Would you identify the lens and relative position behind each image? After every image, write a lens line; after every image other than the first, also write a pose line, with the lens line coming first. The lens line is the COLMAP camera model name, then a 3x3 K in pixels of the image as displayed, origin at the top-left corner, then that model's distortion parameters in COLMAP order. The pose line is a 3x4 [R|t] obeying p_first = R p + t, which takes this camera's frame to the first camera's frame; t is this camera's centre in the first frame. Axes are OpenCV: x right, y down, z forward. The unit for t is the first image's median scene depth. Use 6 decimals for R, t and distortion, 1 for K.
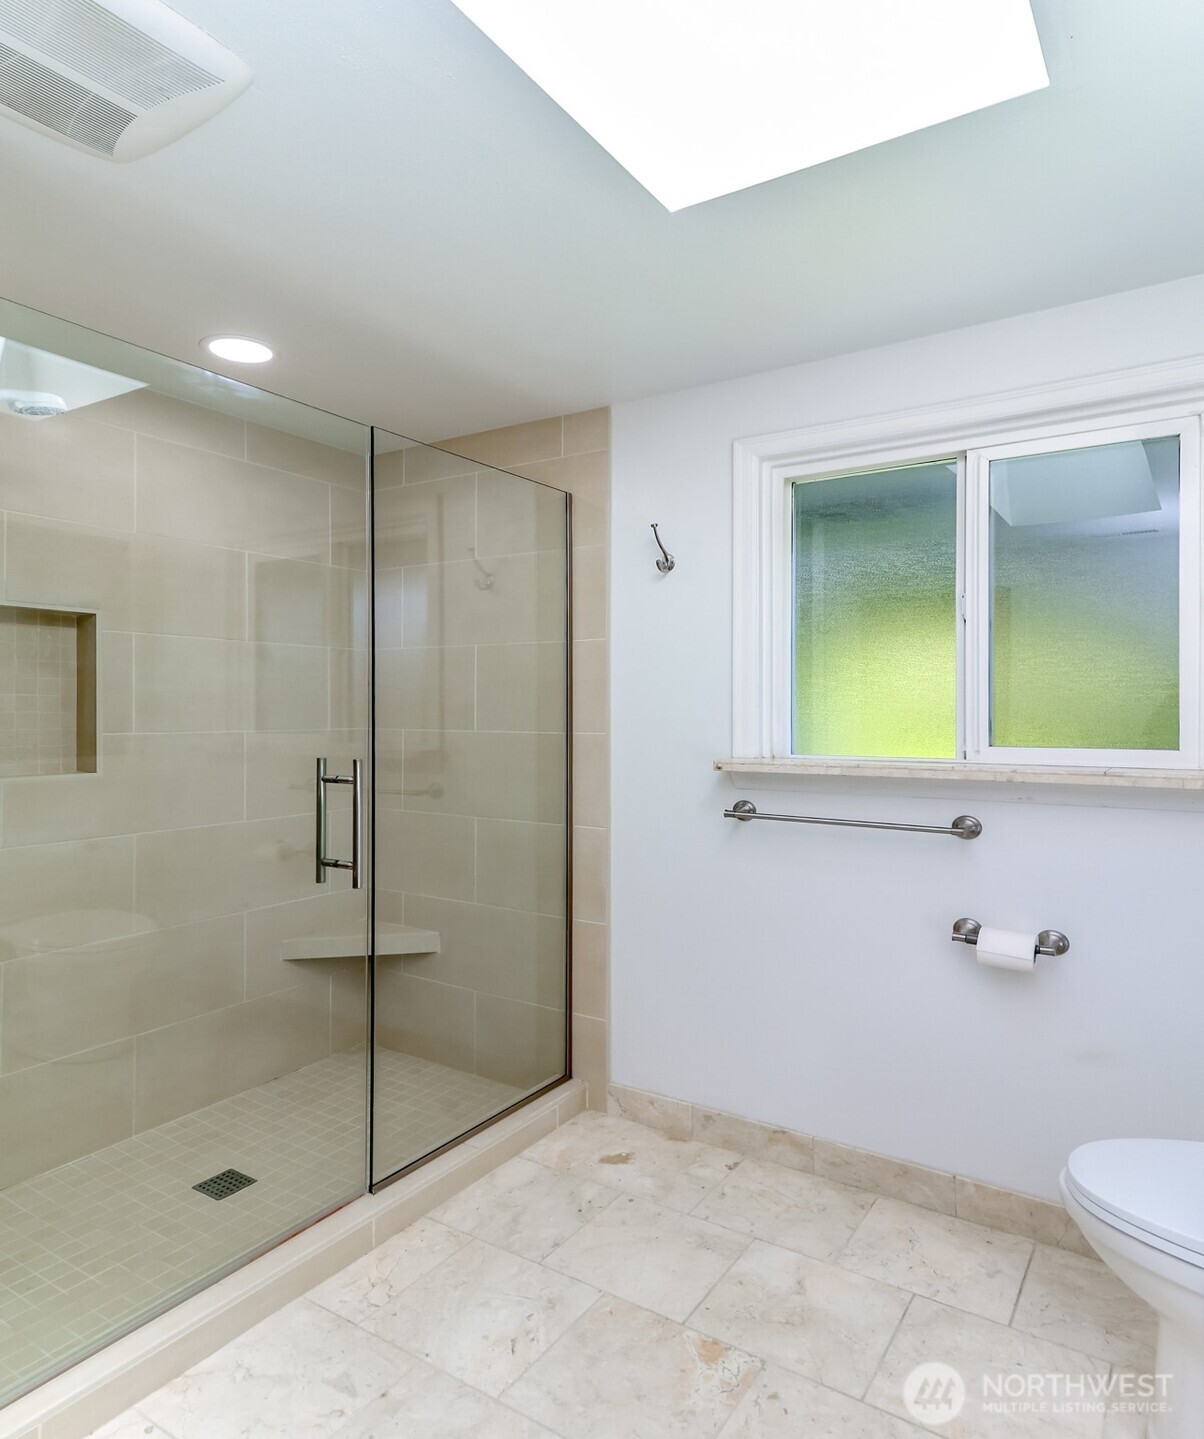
lens RADIAL K [[690.7, 0, 602.1], [0, 690.7, 719.4], [0, 0, 1]] dist [0.010938, -0.001171]
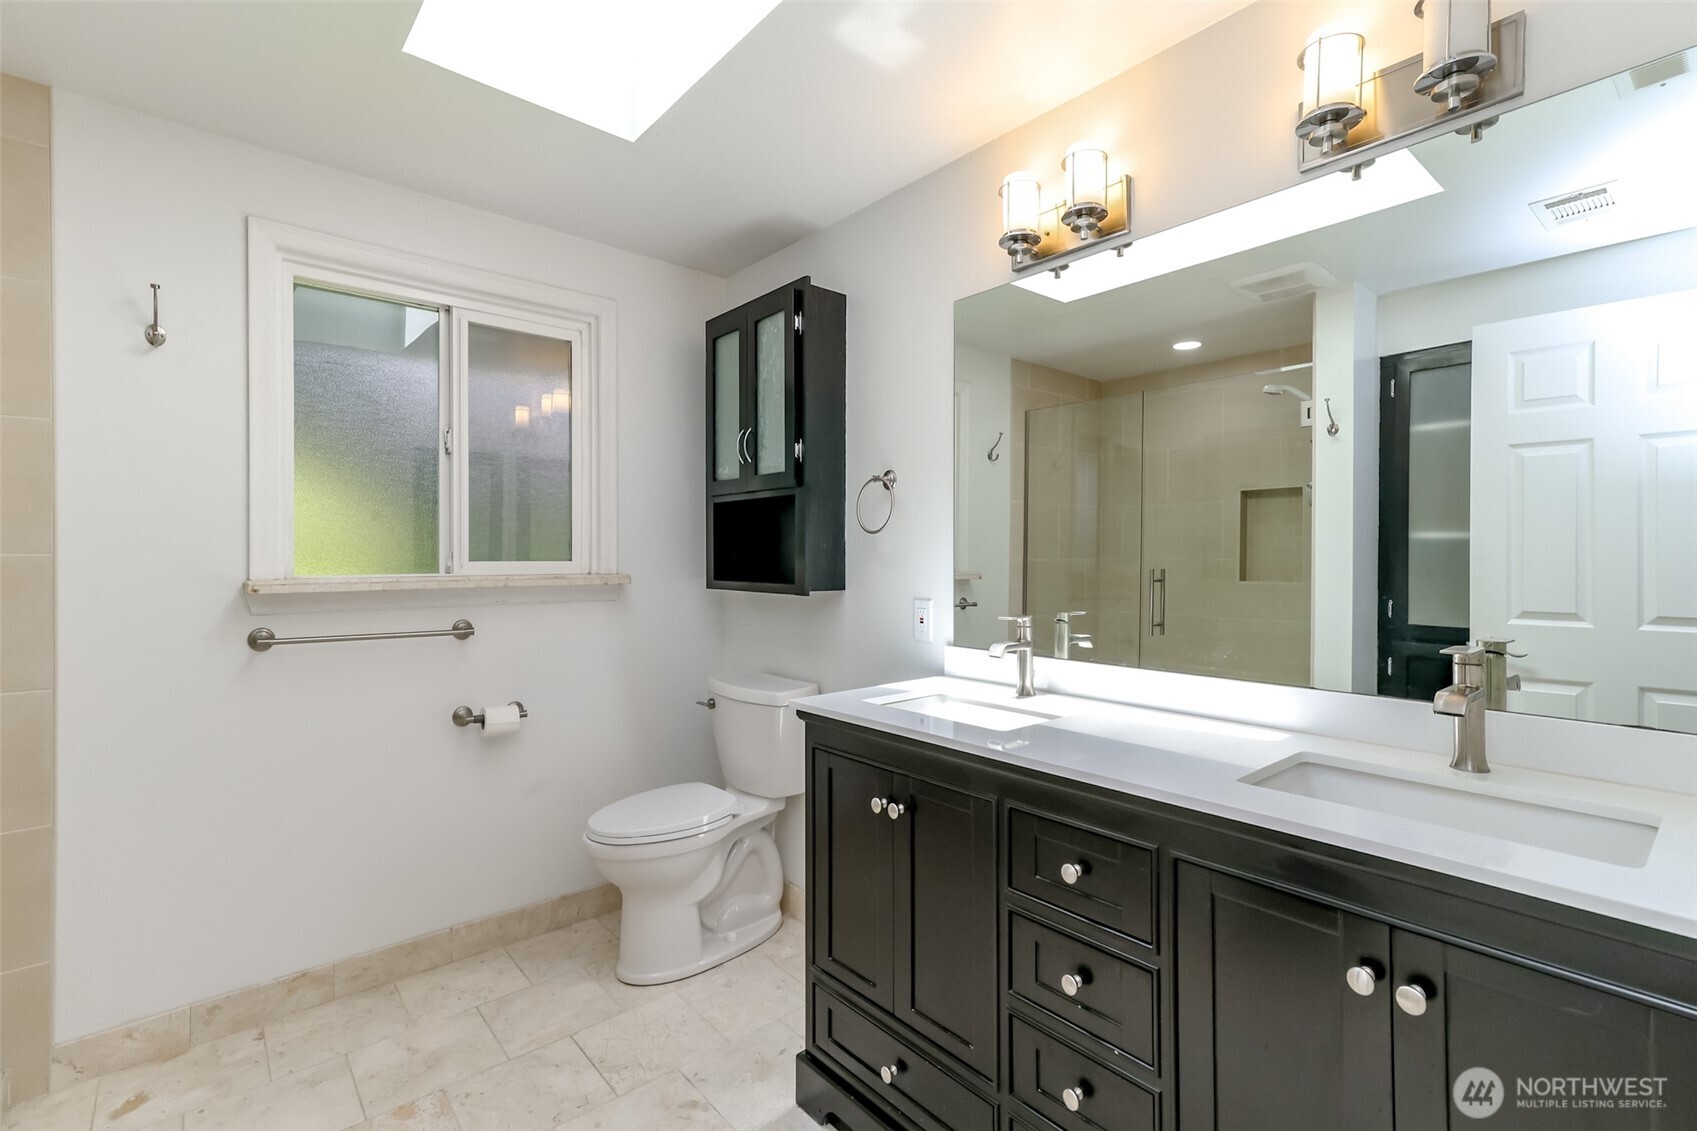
lens RADIAL K [[775.5, 0, 848.6], [0, 775.5, 555.6], [0, 0, 1]] dist [0.021773, -0.000526]
pose [[0.274836, -0.010024, 0.961439, -0.576415], [0.000071, 0.999946, 0.010406, 0.016082], [-0.961491, -0.002792, 0.274821, -0.003094]]
